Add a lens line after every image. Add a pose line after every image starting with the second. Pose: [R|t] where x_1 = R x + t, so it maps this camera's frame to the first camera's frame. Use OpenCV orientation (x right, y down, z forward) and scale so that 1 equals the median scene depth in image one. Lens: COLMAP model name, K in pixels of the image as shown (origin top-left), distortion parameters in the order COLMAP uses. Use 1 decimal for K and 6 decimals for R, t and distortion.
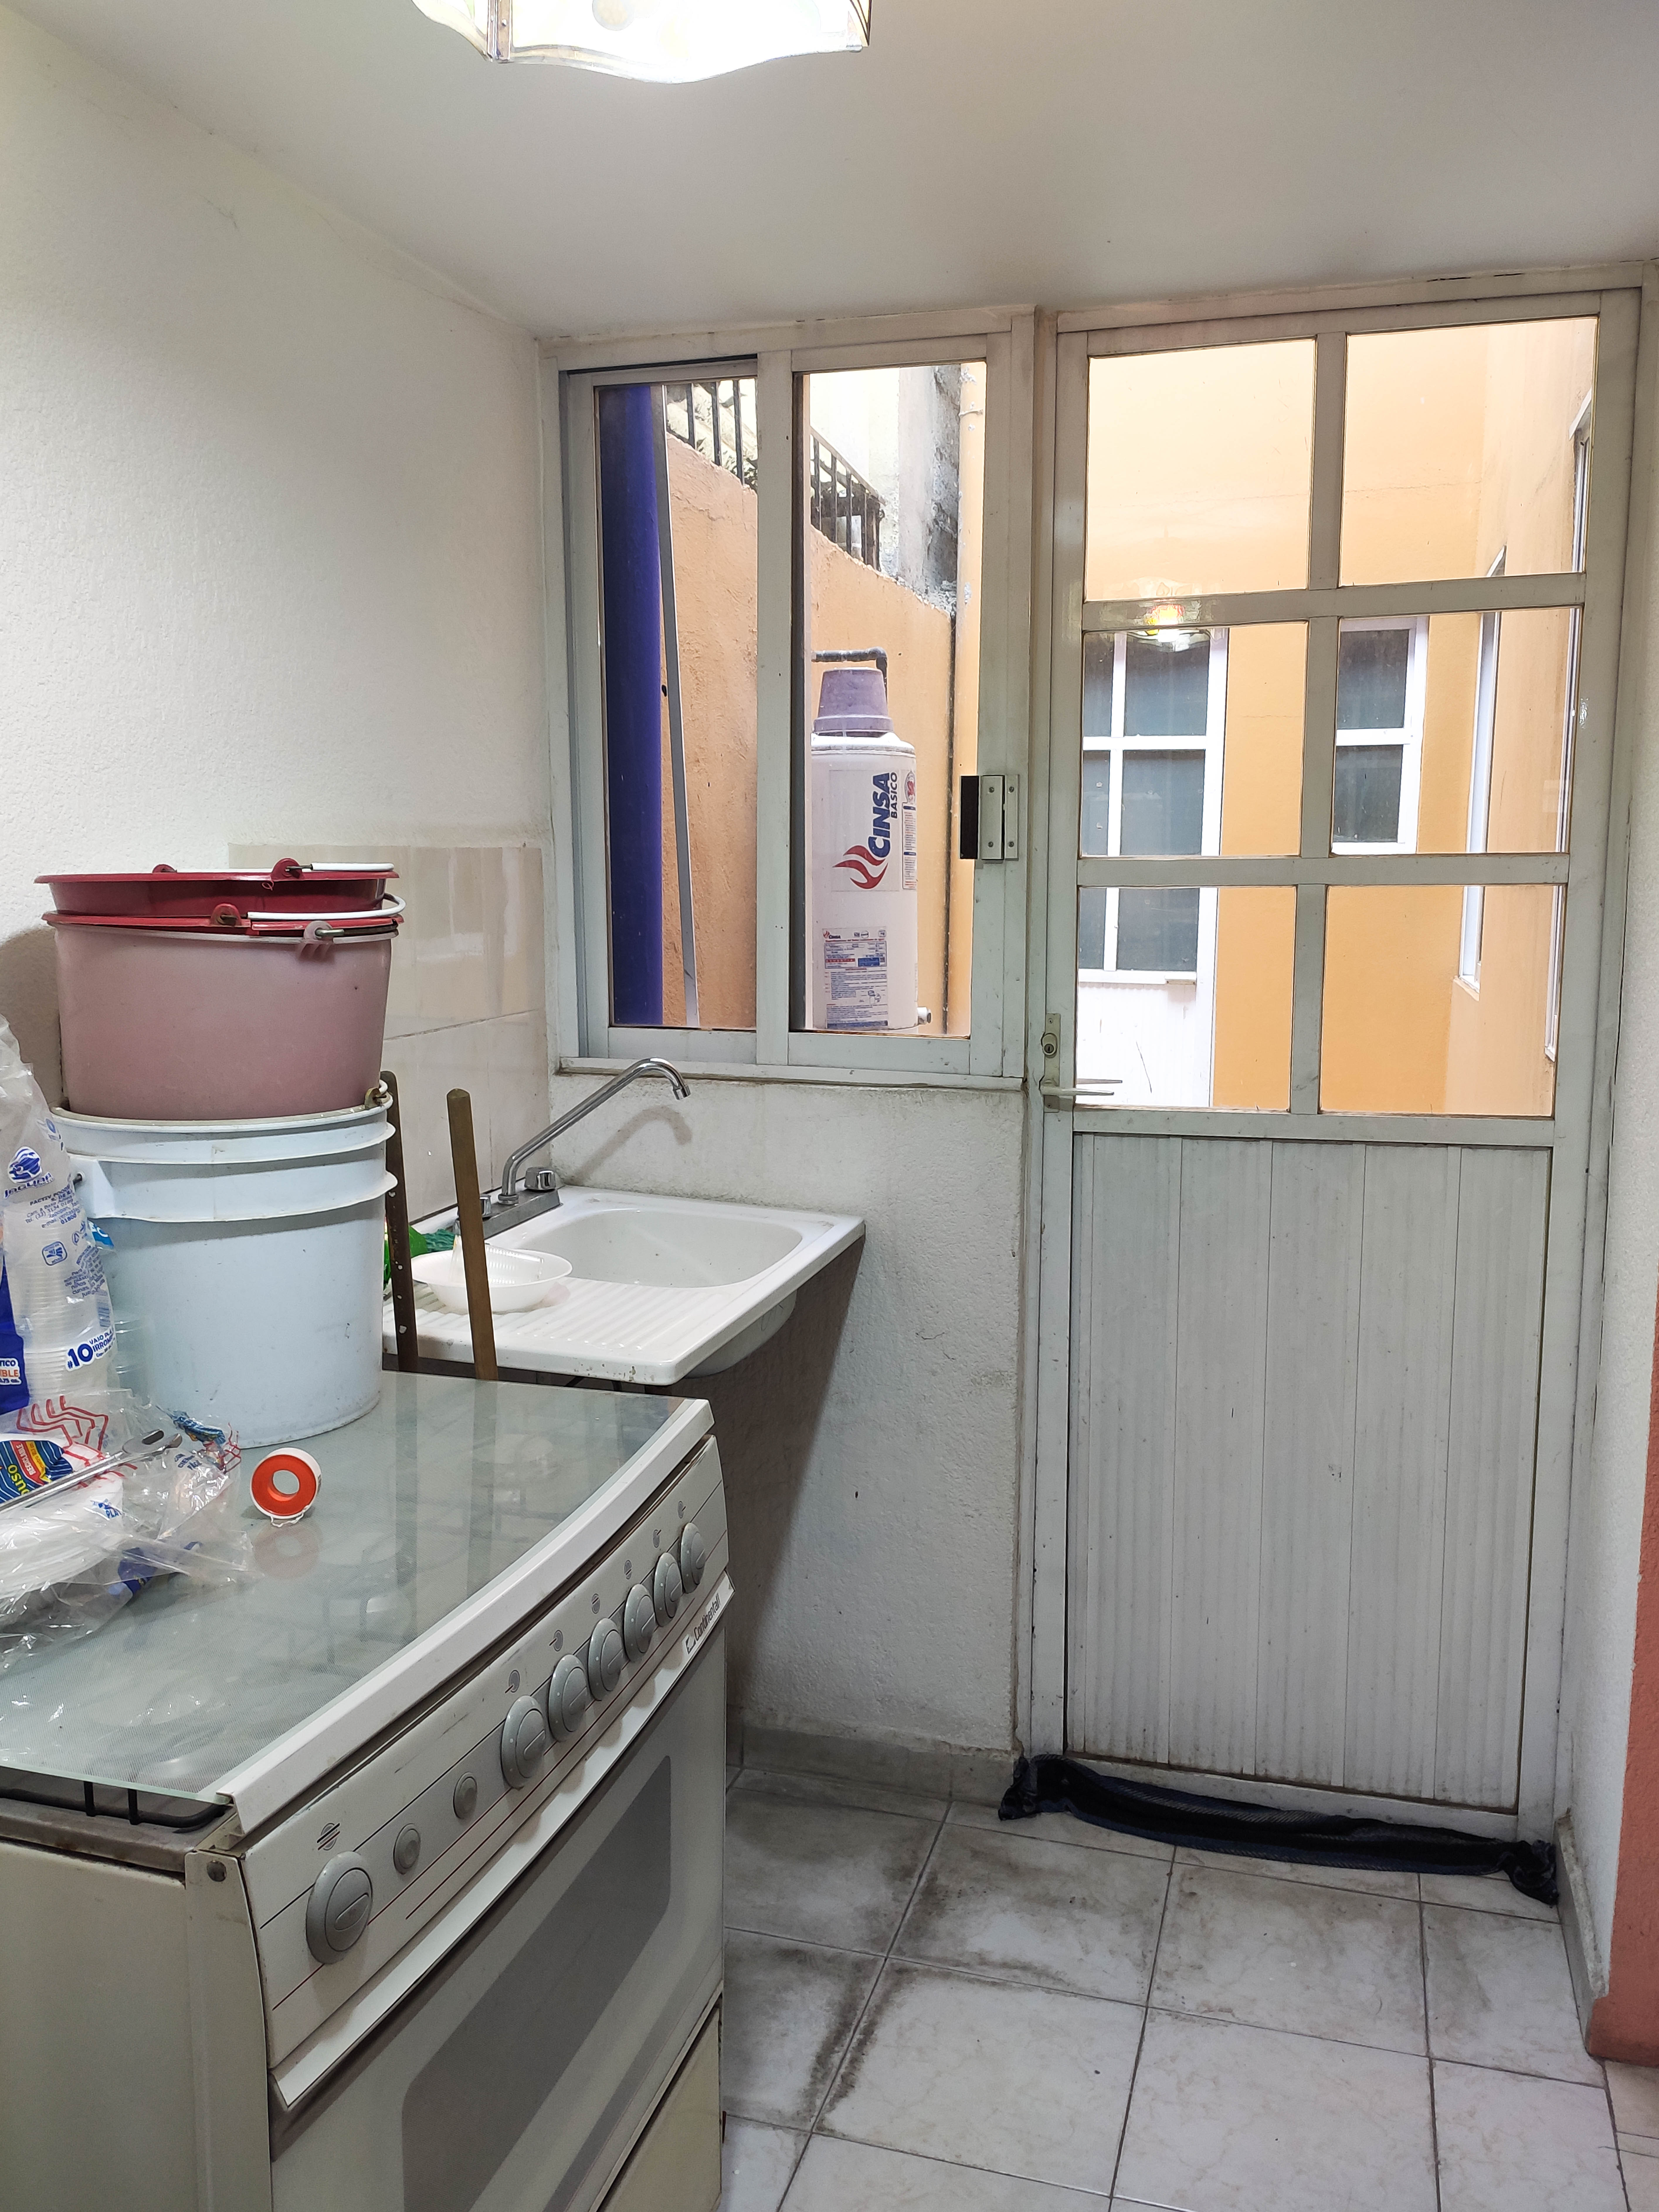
lens RADIAL K [[1798.2, 0, 829.5], [0, 1798.2, 1106.0], [0, 0, 1]] dist [0.065587, -0.005624]
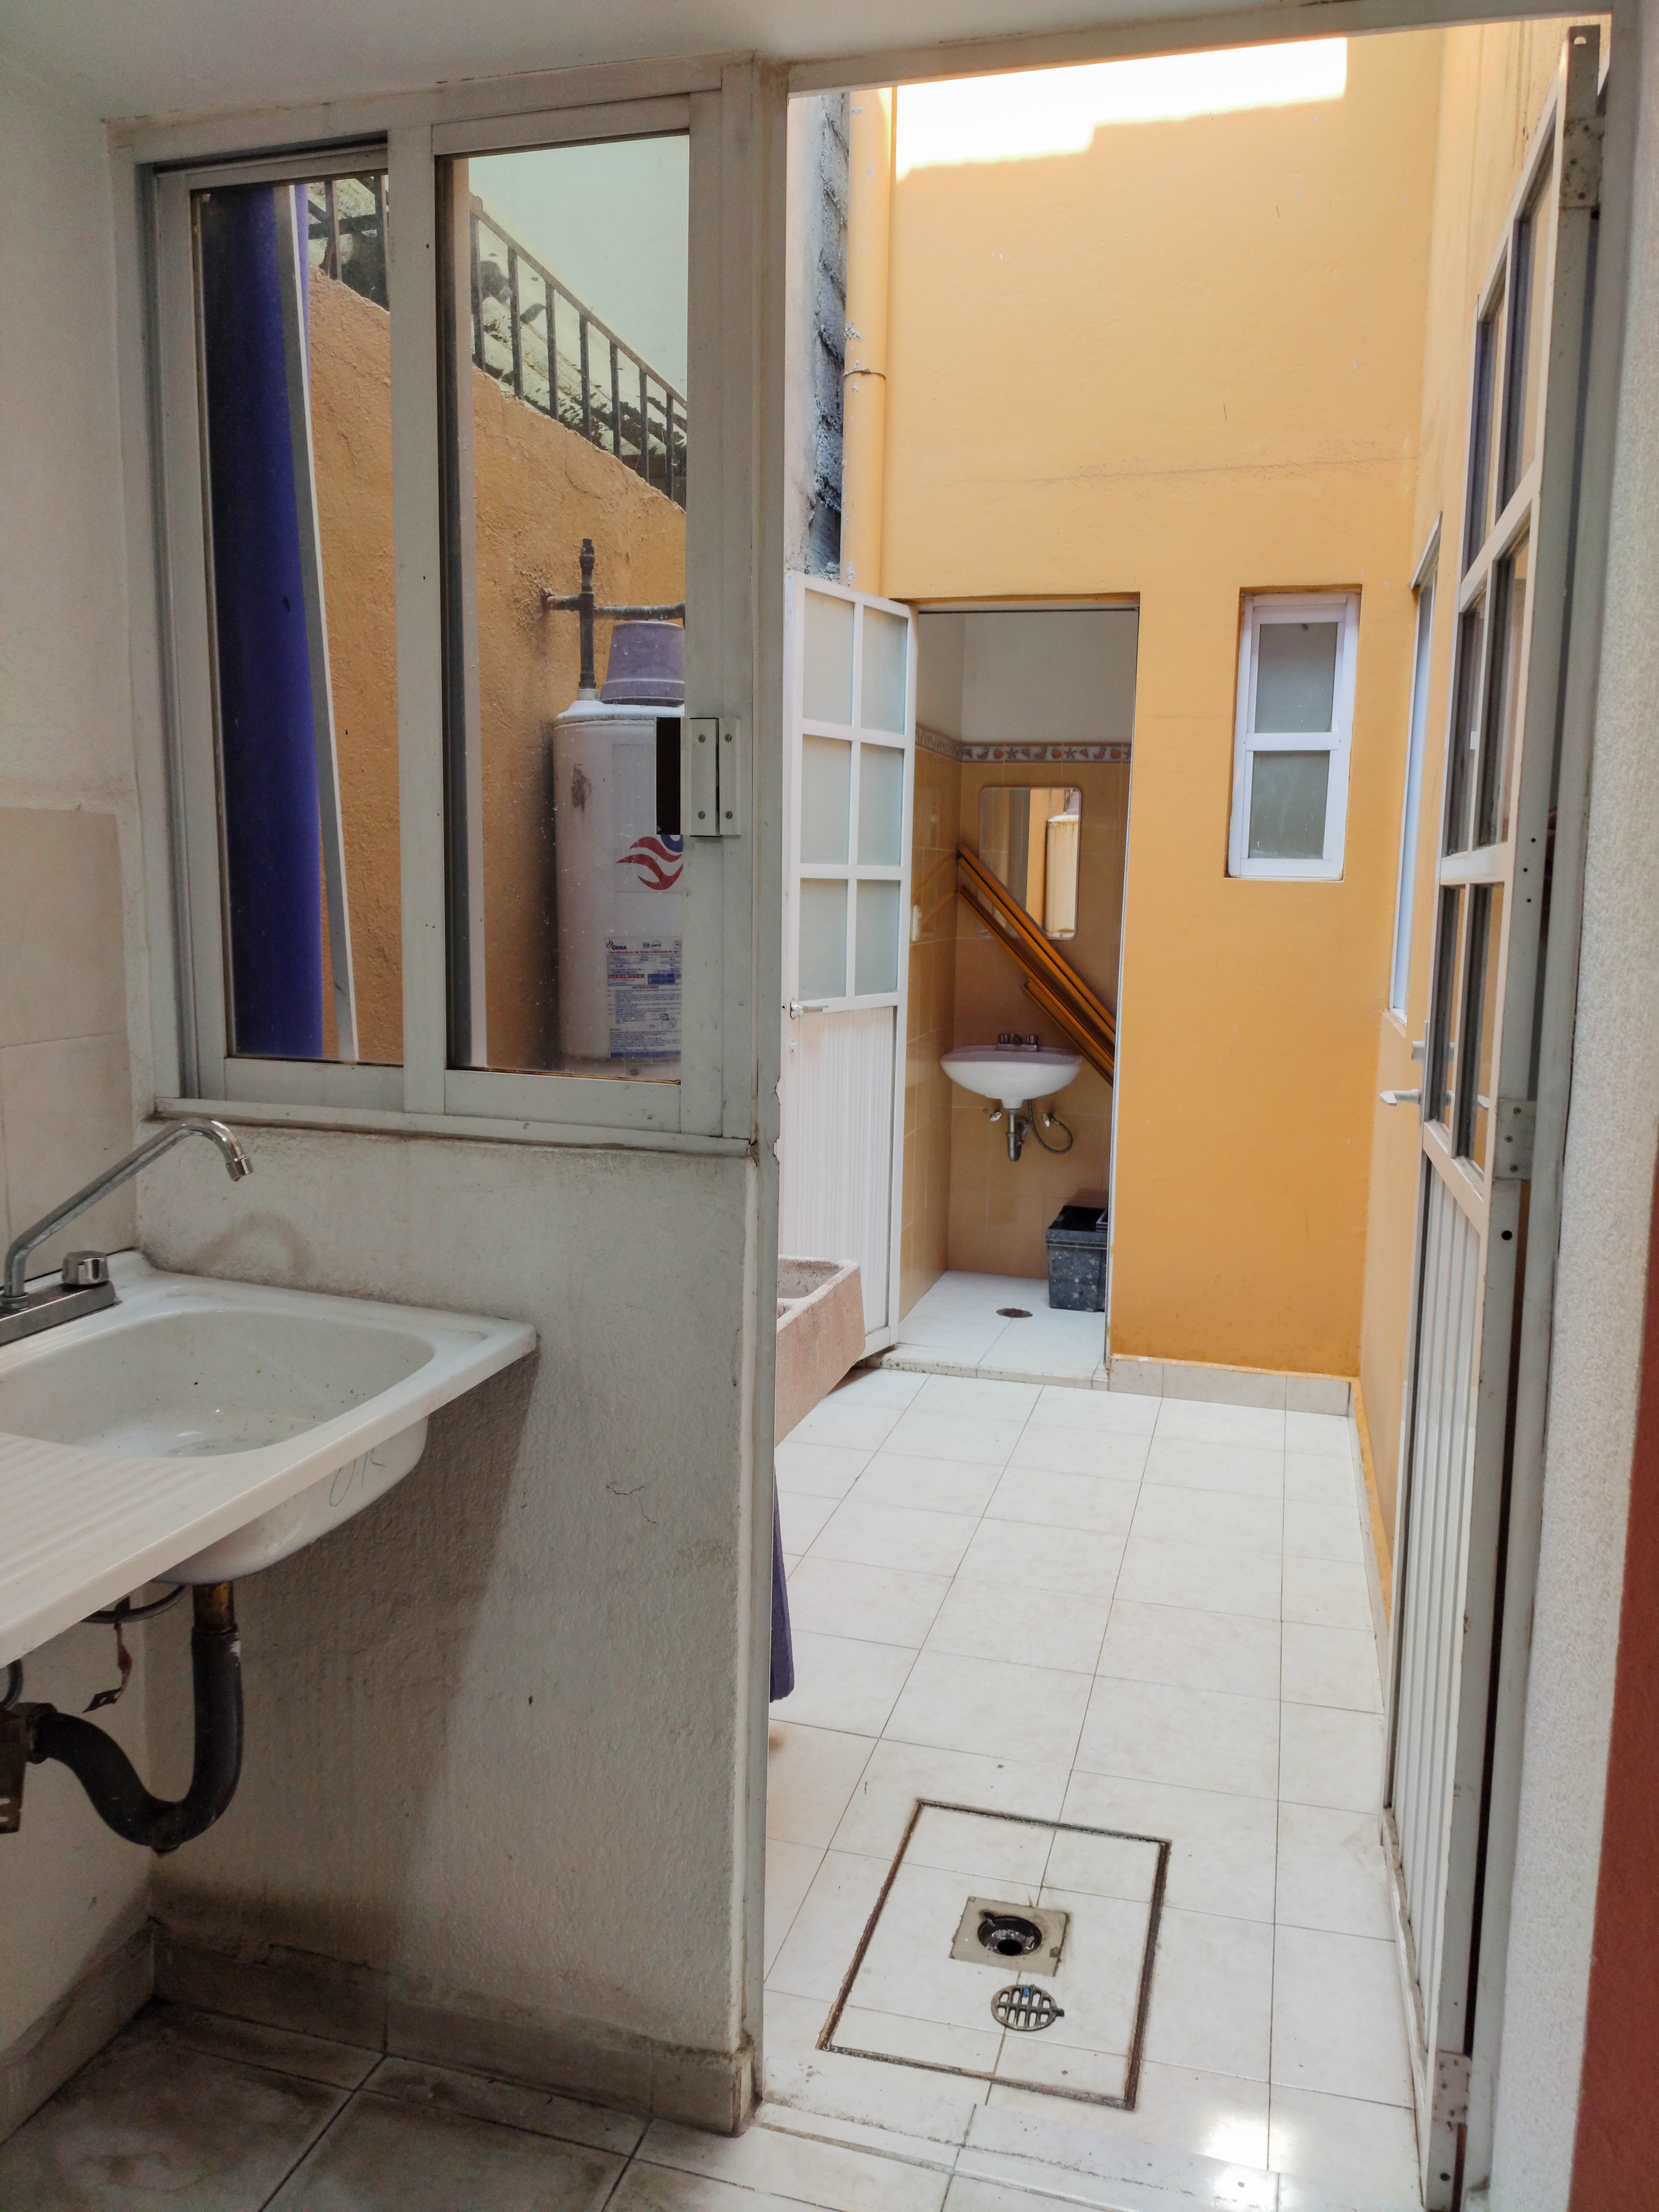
lens RADIAL K [[1721.4, 0, 829.5], [0, 1721.4, 1106.0], [0, 0, 1]] dist [0.036392, -0.009100]
pose [[0.999840, 0.016033, 0.007945, 0.125706], [-0.015962, 0.999833, -0.008912, -0.021861], [-0.008087, 0.008784, 0.999929, 0.287638]]
